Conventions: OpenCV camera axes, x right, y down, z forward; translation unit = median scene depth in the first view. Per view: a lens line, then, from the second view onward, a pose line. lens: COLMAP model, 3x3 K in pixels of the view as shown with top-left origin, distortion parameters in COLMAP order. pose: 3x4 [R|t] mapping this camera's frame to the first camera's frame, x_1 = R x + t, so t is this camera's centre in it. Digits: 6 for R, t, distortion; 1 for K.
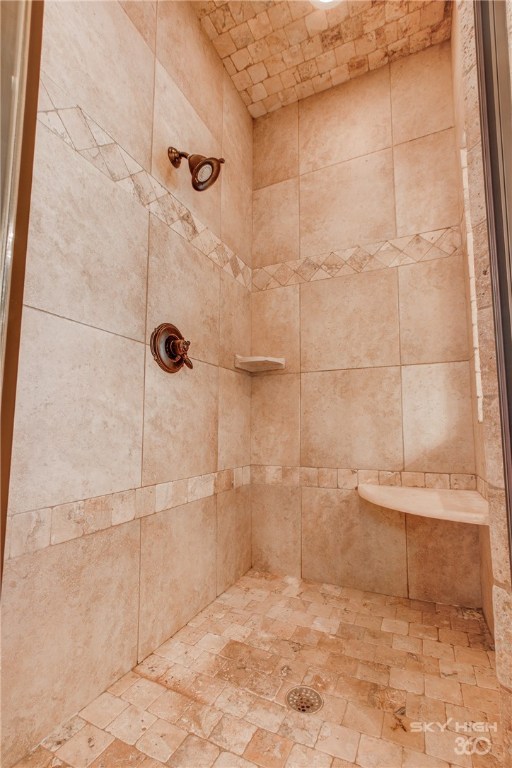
lens RADIAL K [[351.7, 0, 261.8], [0, 351.7, 389.0], [0, 0, 1]] dist [-0.001238, 0.002307]
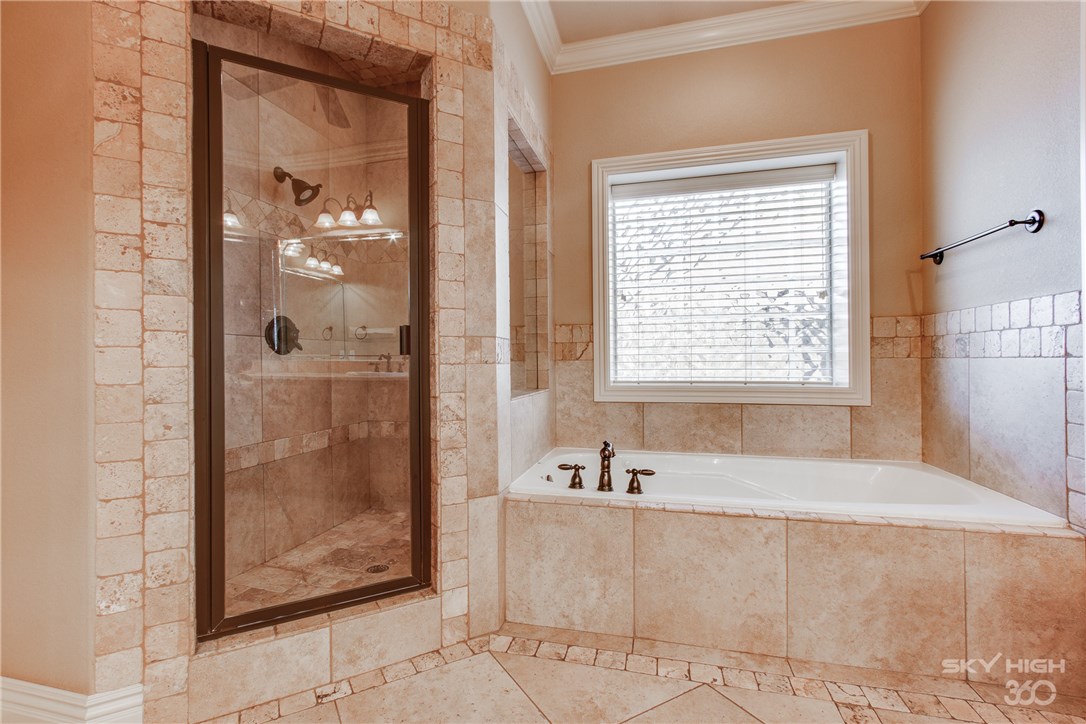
lens RADIAL K [[497.3, 0, 533.3], [0, 497.3, 357.3], [0, 0, 1]] dist [-0.001238, 0.002307]
pose [[0.987616, -0.006421, 0.156758, 0.347004], [-0.010553, 0.994181, 0.107208, -0.235306], [-0.156534, -0.107535, 0.981801, -0.901005]]
